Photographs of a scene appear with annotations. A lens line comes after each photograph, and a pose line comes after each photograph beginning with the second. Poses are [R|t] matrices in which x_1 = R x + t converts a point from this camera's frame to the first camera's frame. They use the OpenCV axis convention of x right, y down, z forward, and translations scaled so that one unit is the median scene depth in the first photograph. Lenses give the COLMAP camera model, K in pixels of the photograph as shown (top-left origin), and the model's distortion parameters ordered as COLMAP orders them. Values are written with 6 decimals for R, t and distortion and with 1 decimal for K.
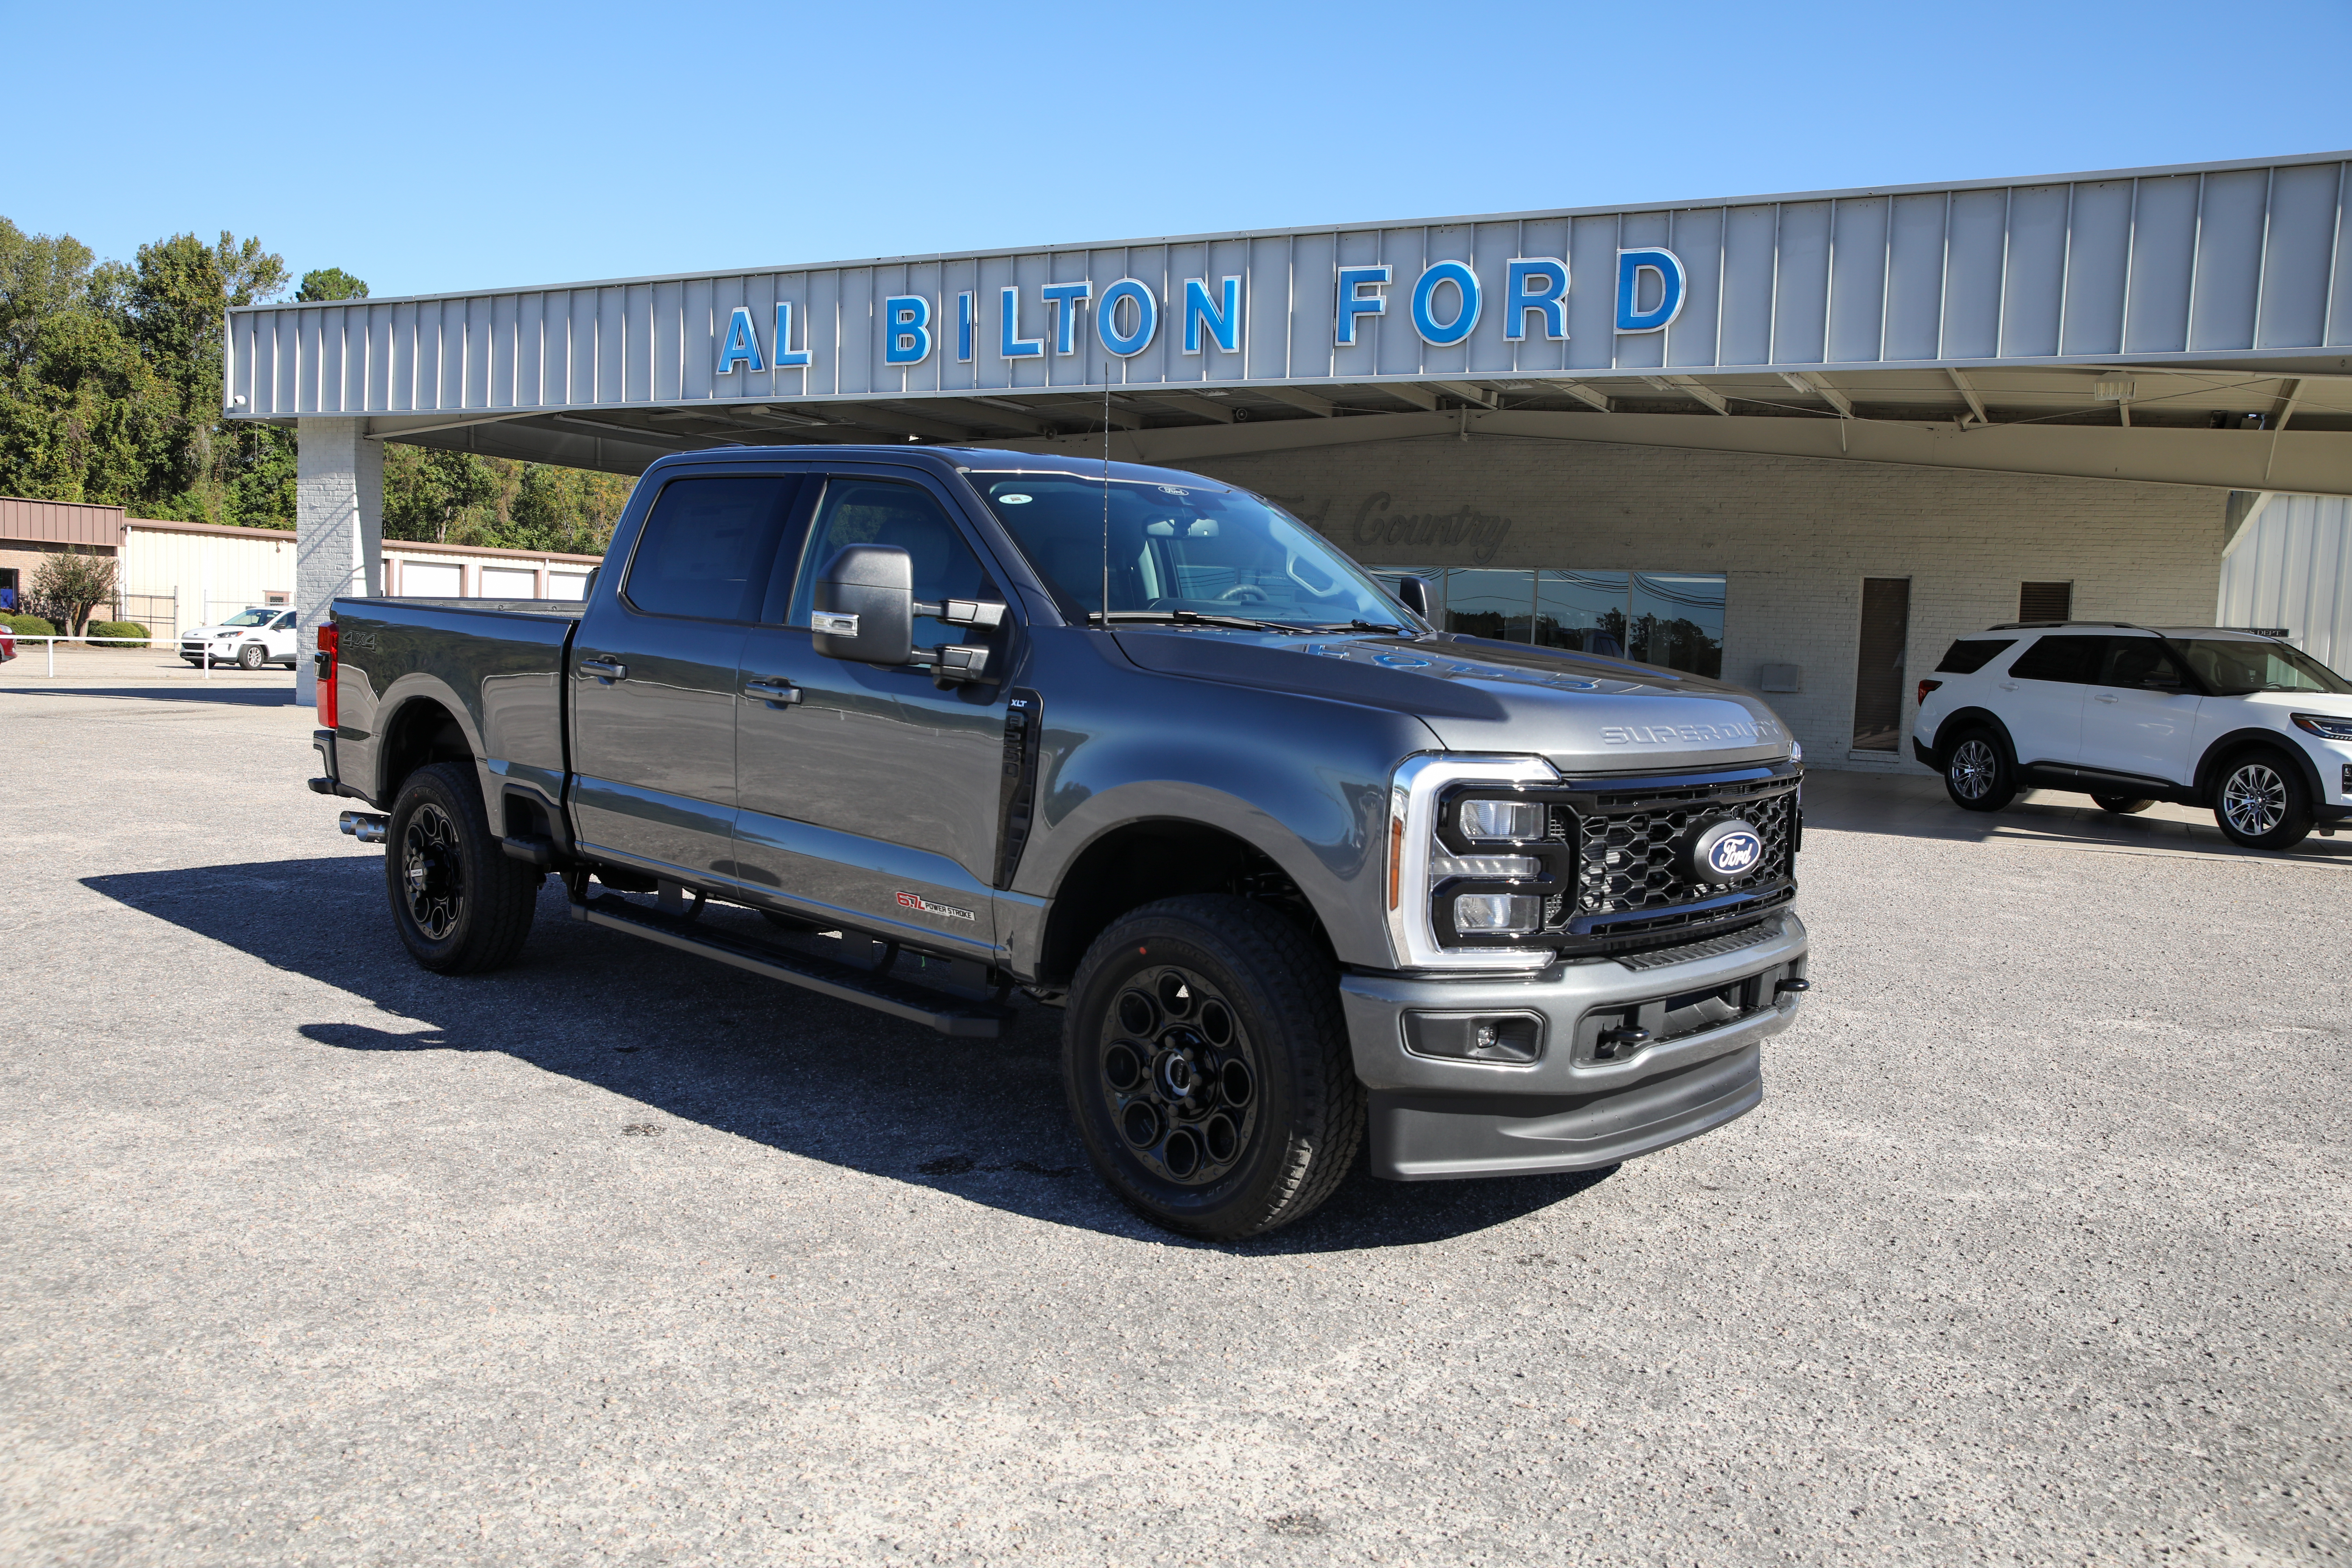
lens RADIAL K [[1867.7, 0, 1172.9], [0, 1867.7, 790.1], [0, 0, 1]] dist [-0.078921, 0.113967]
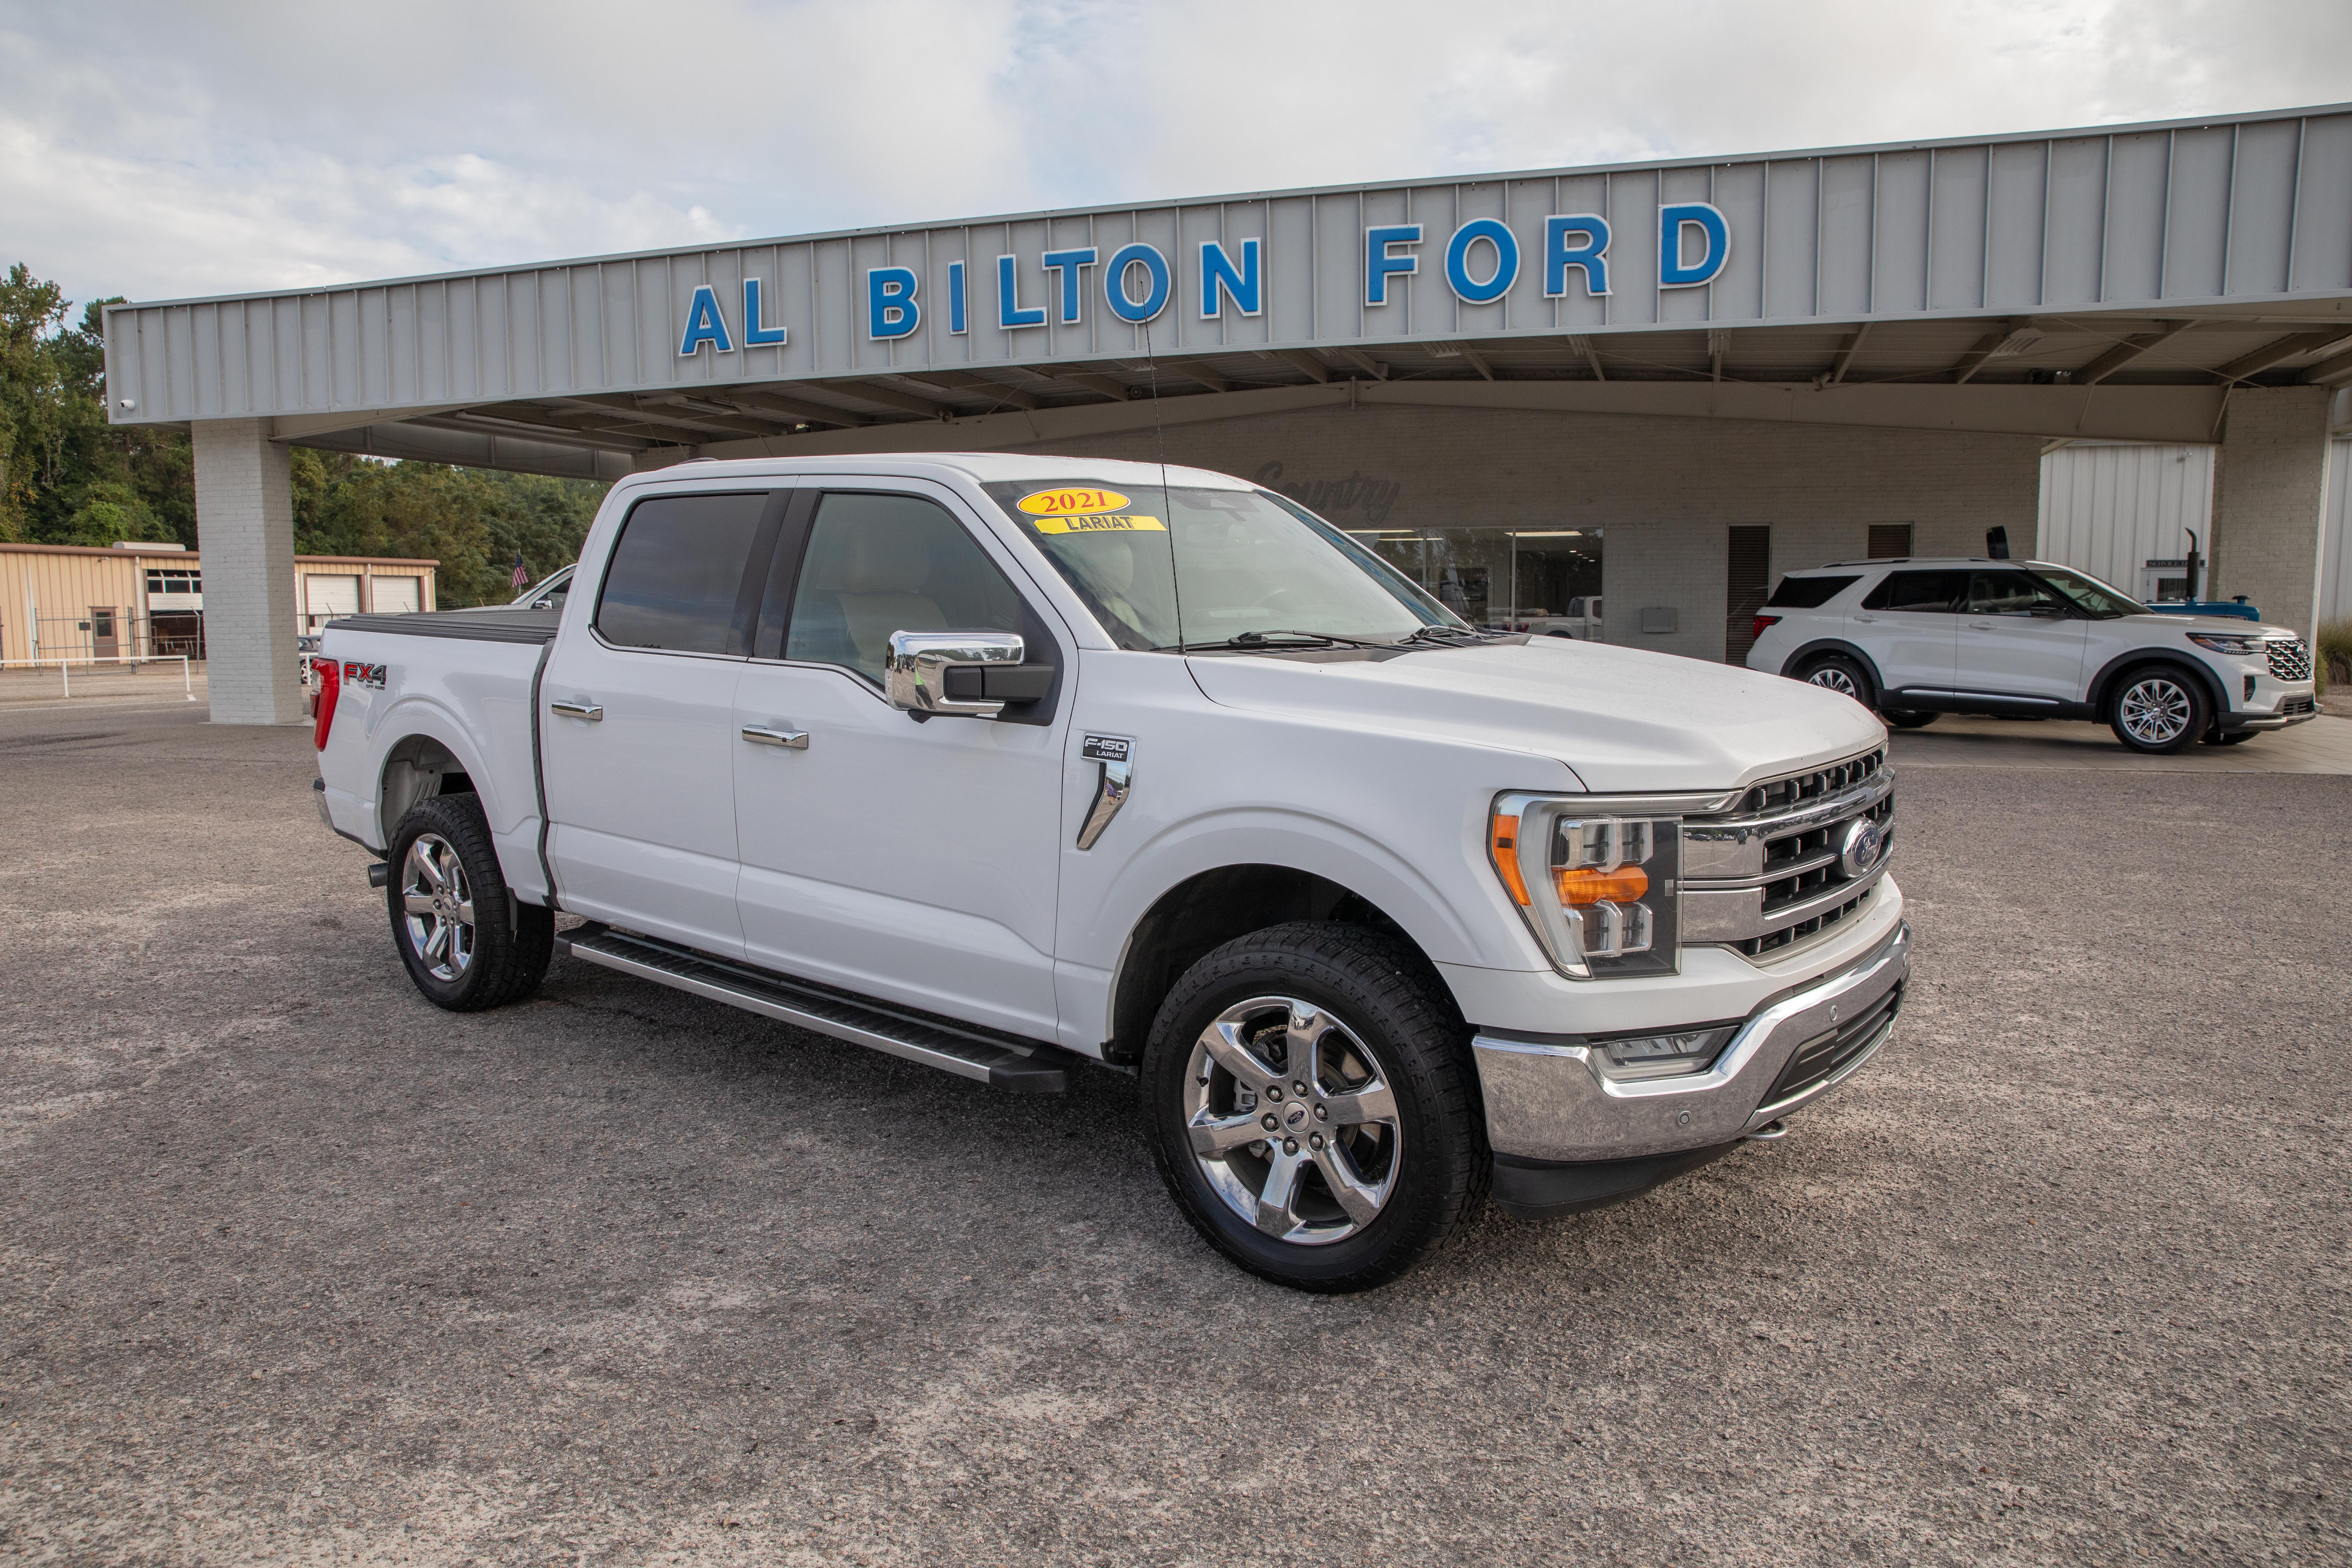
lens RADIAL K [[1603.9, 0, 1176.0], [0, 1603.9, 784.0], [0, 0, 1]] dist [-0.110378, 0.091372]
pose [[0.984922, -0.062972, 0.161133, -0.116067], [0.057944, 0.997681, 0.035720, -0.014178], [-0.163009, -0.025845, 0.986286, 0.121559]]
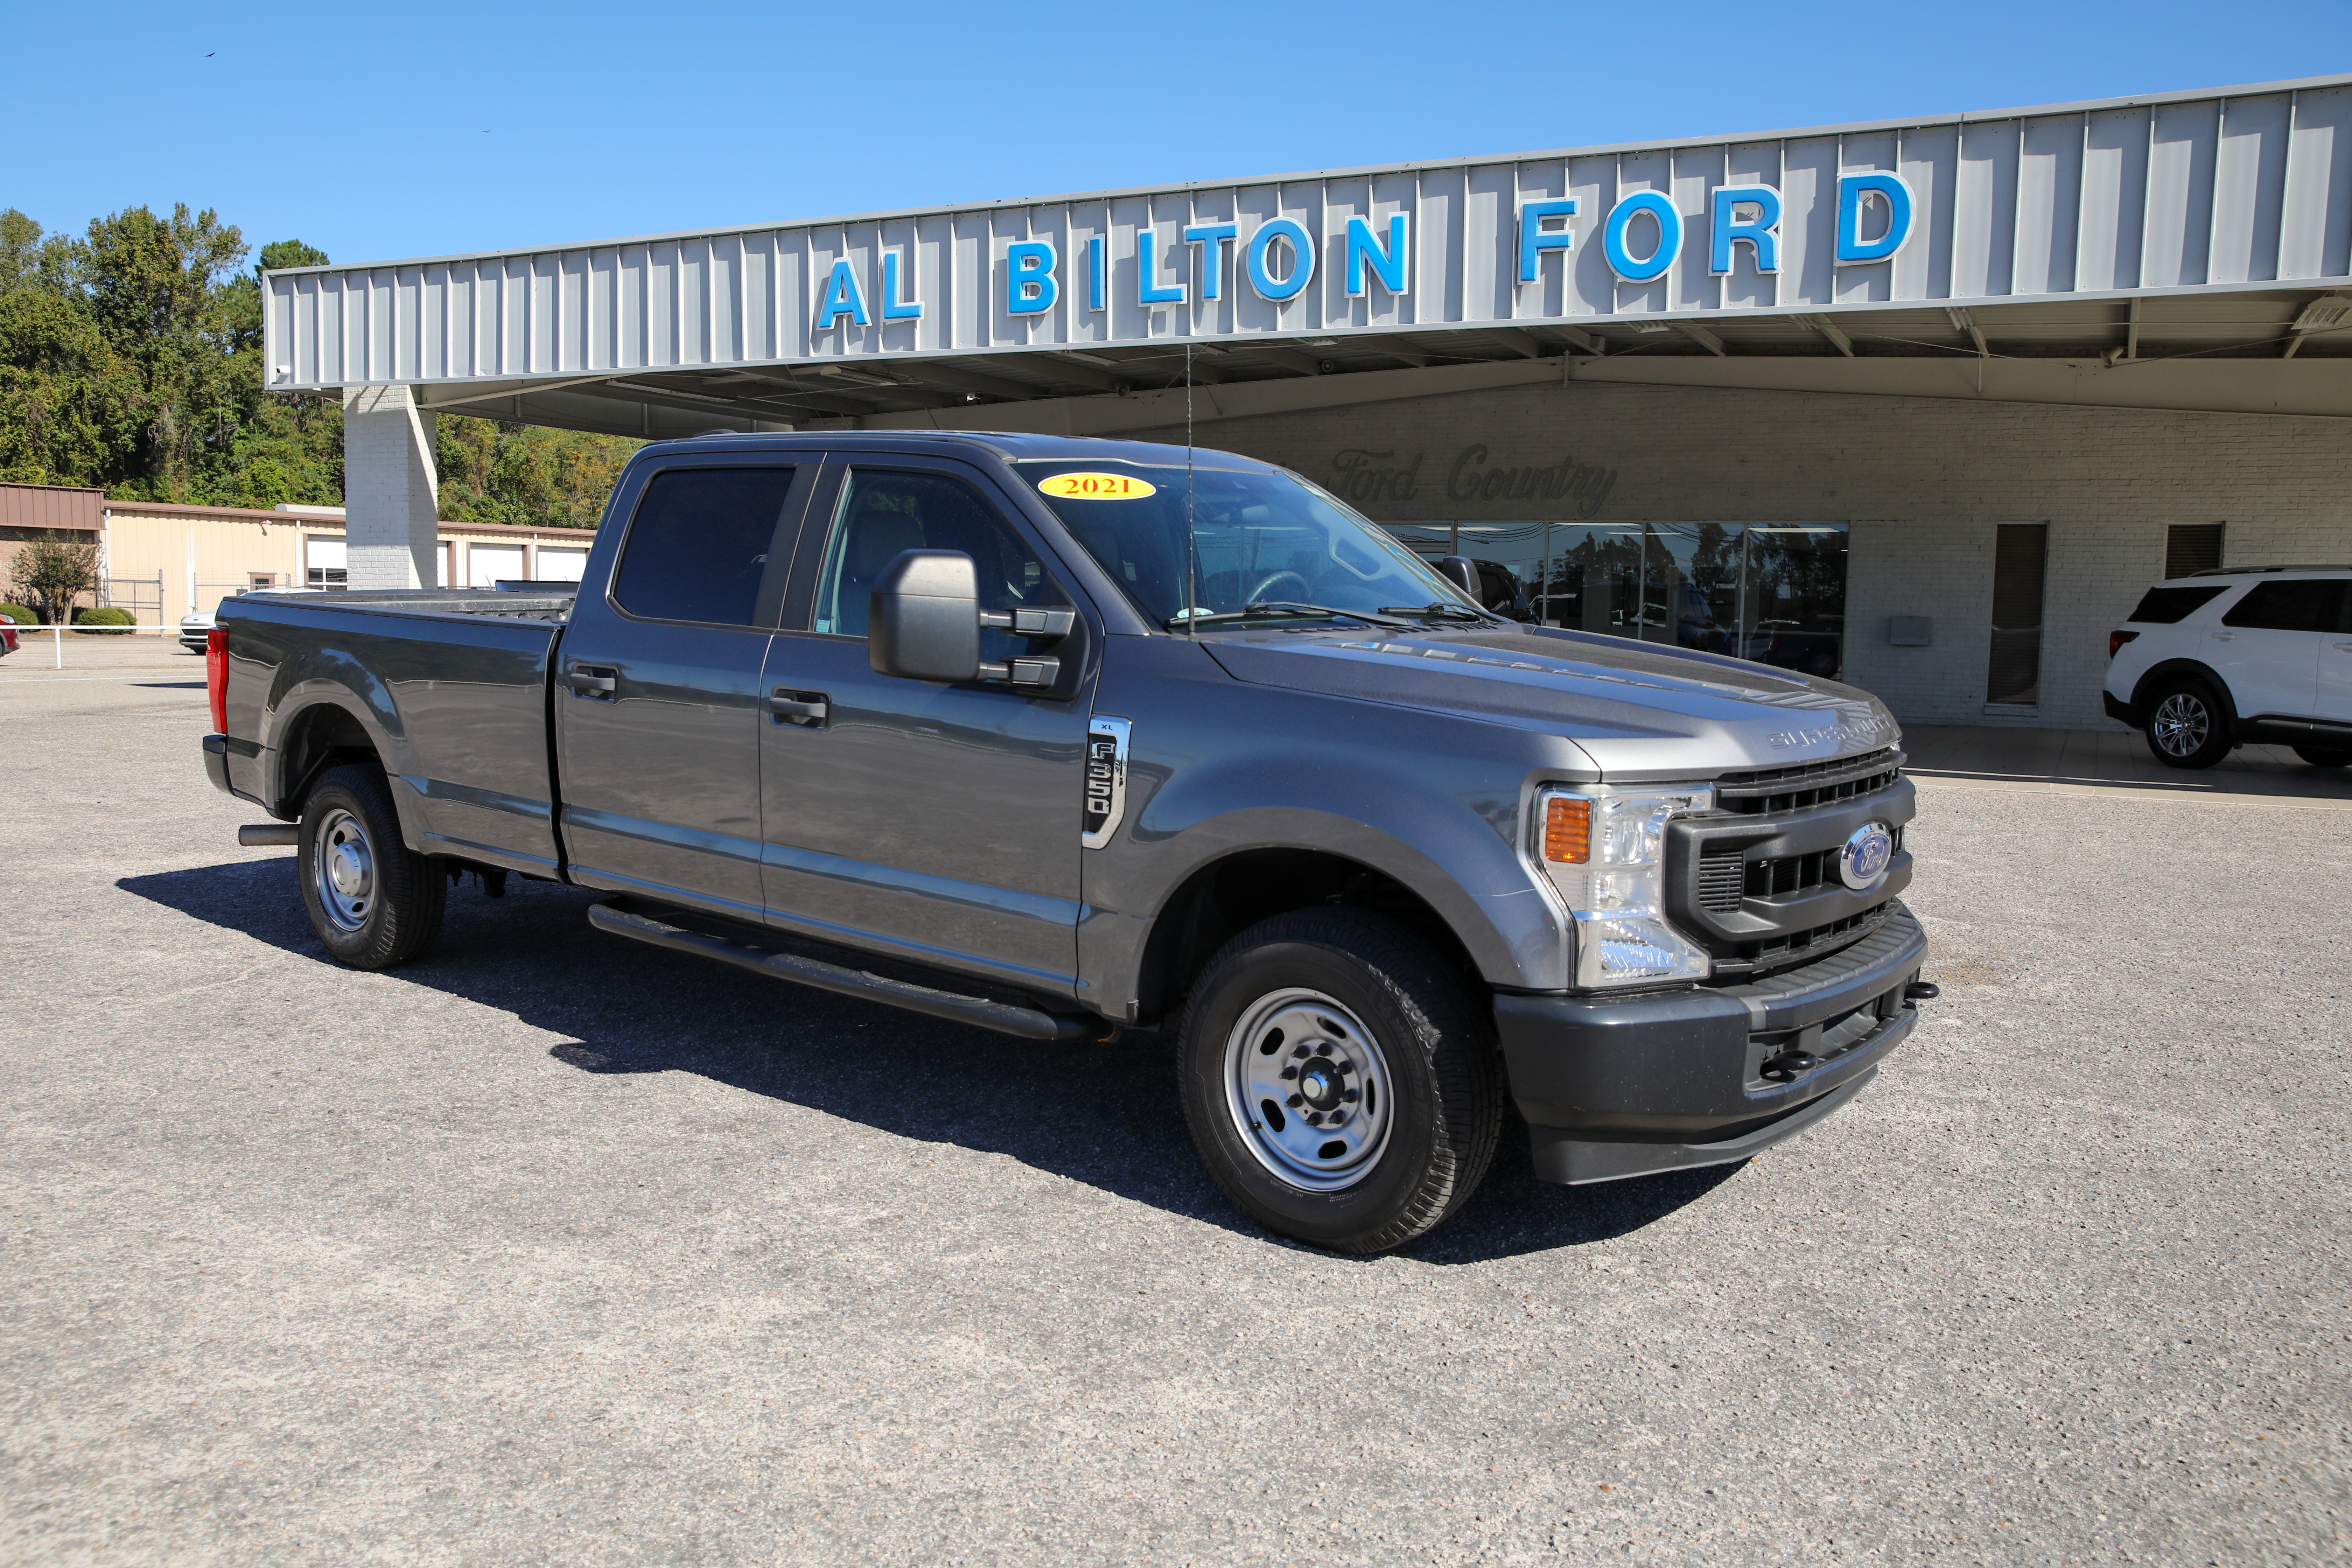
lens RADIAL K [[1867.7, 0, 1172.9], [0, 1867.7, 790.1], [0, 0, 1]] dist [-0.078921, 0.113967]
pose [[0.999560, -0.023671, 0.017894, -0.075367], [0.023299, 0.999514, 0.020696, -0.007011], [-0.018375, -0.020270, 0.999626, 0.051112]]
